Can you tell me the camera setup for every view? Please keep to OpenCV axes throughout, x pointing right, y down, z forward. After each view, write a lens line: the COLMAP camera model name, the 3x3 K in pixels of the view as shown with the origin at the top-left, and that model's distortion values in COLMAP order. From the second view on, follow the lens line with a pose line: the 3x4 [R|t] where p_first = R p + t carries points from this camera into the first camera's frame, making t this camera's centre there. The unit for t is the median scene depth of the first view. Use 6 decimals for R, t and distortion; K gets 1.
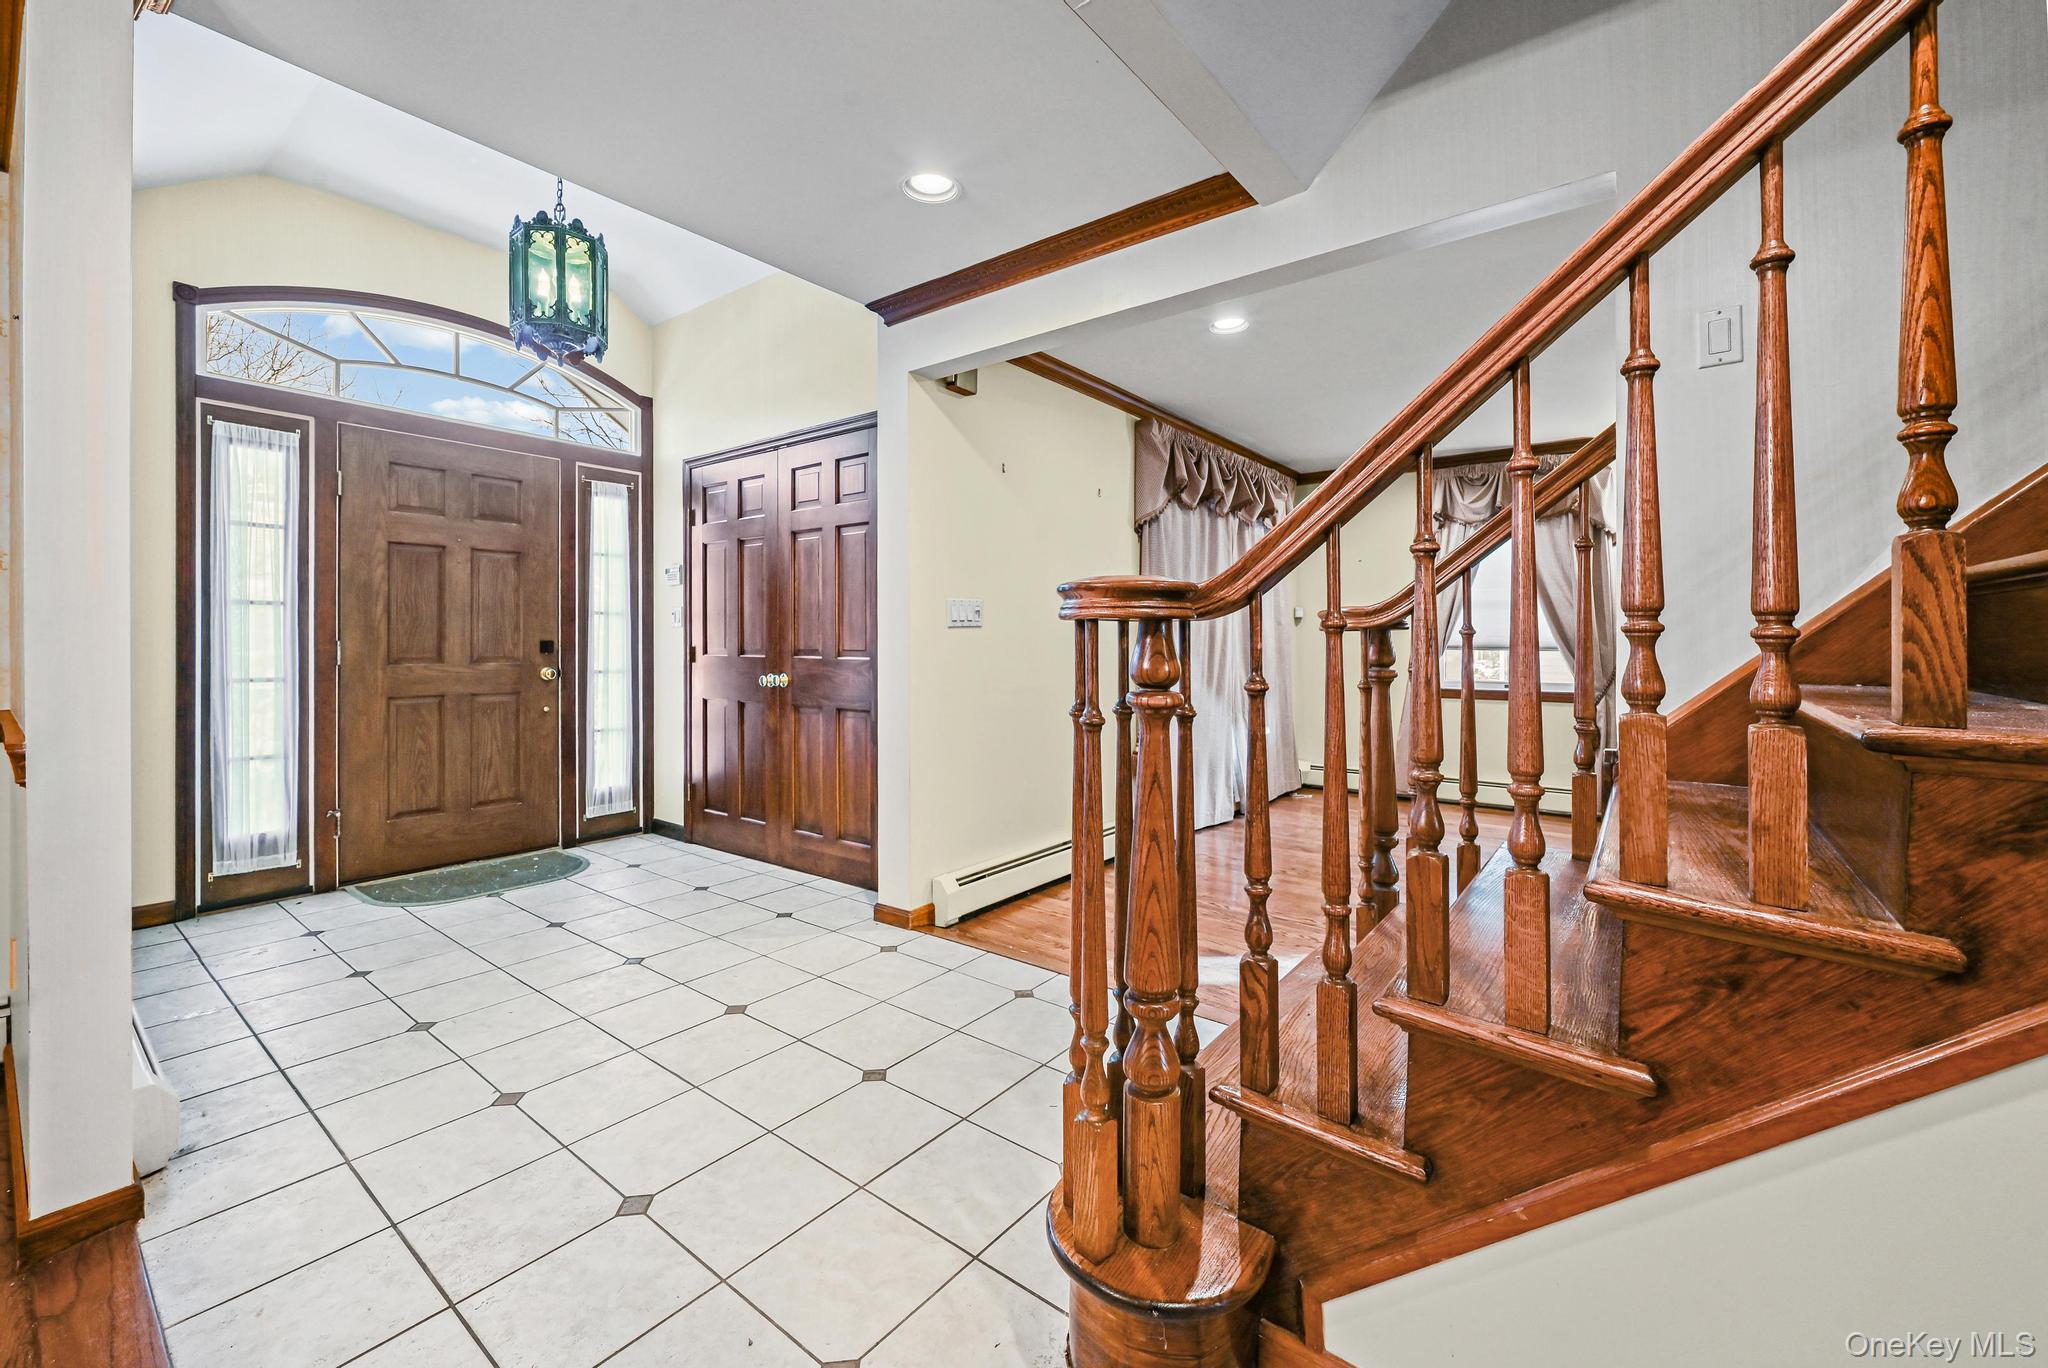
lens RADIAL K [[819.9, 0, 1027.1], [0, 819.9, 629.3], [0, 0, 1]] dist [-0.000784, -0.000023]
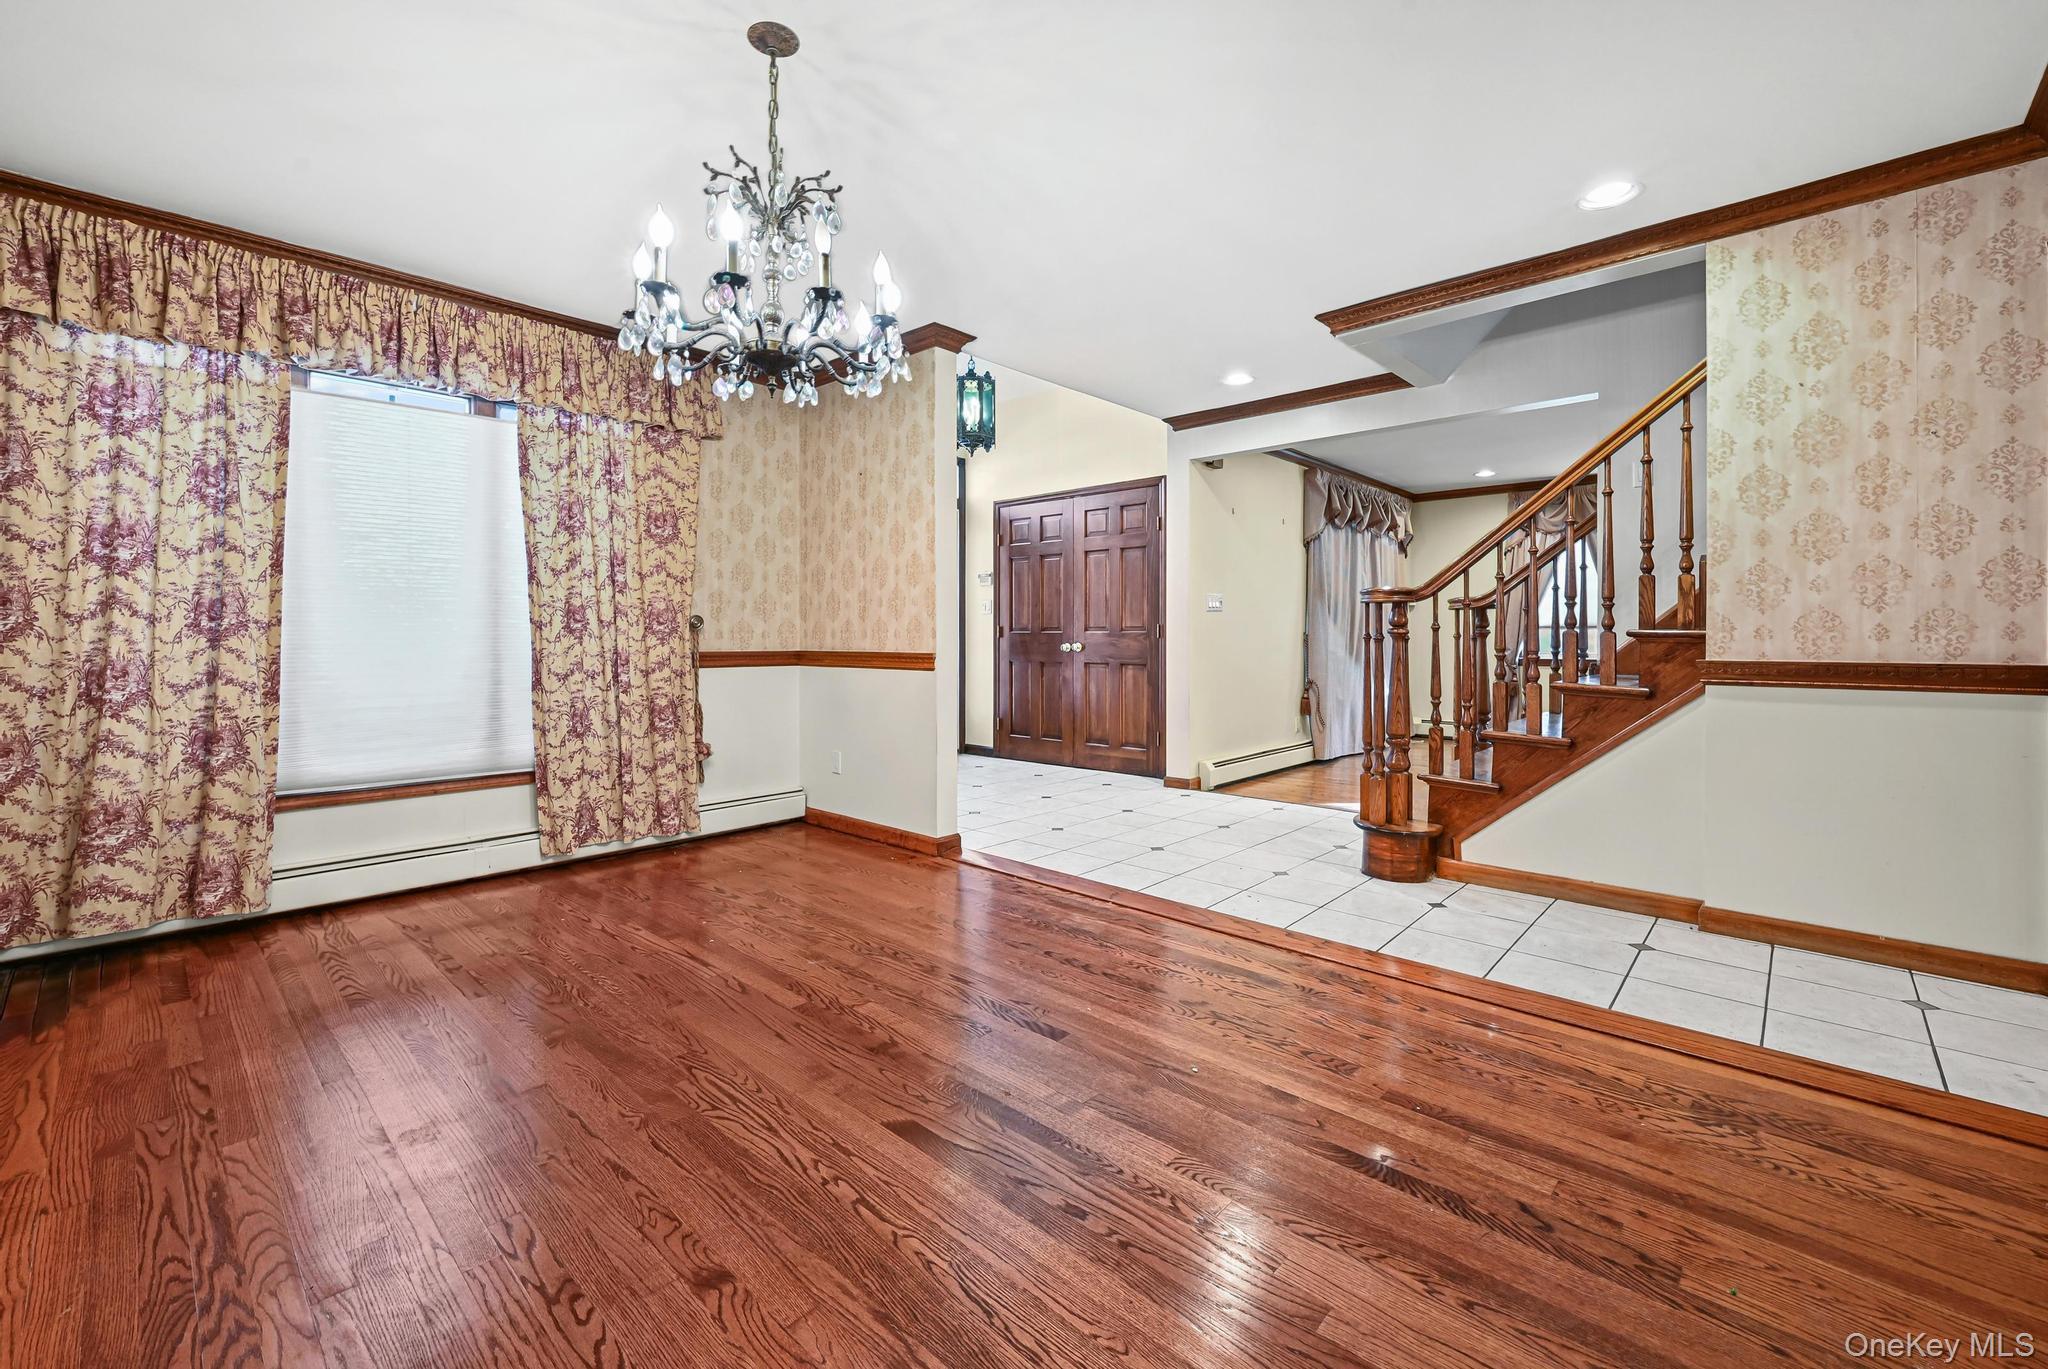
lens RADIAL K [[838.7, 0, 1023.8], [0, 838.7, 643.0], [0, 0, 1]] dist [-0.000485, 0.000152]
pose [[0.996293, -0.003566, -0.085948, -0.301198], [0.005627, 0.999702, 0.023750, 0.018089], [0.085837, -0.024145, 0.996017, -0.674788]]
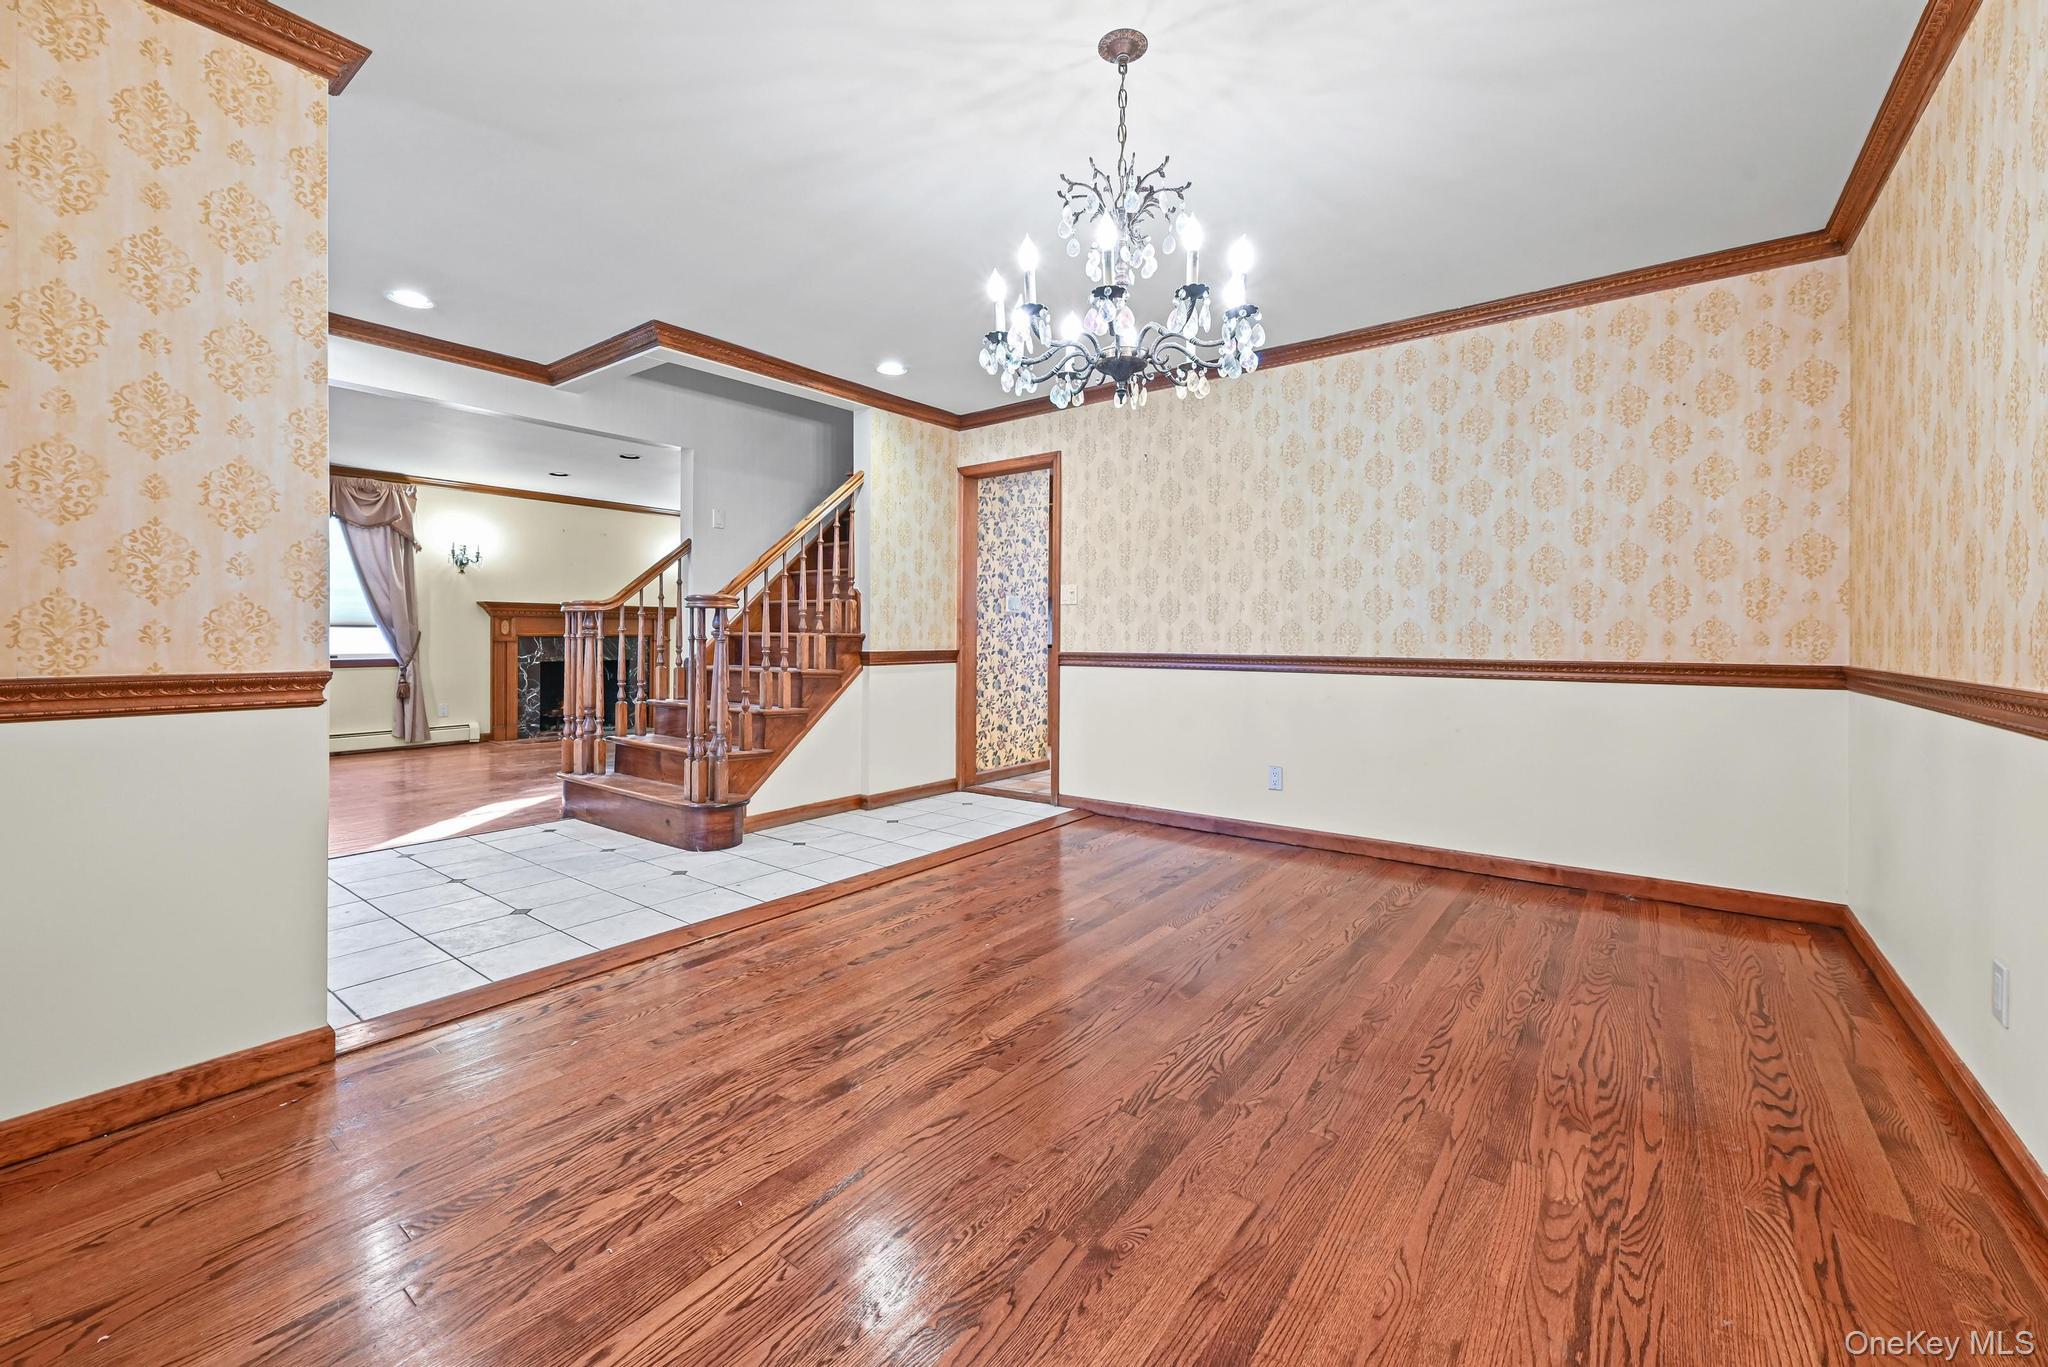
lens RADIAL K [[838.7, 0, 1023.8], [0, 838.7, 642.0], [0, 0, 1]] dist [-0.000485, 0.000152]
pose [[-0.012465, -0.009485, 0.999877, -1.093143], [-0.017084, 0.999811, 0.009272, 0.024980], [-0.999776, -0.016967, -0.012625, -0.049472]]
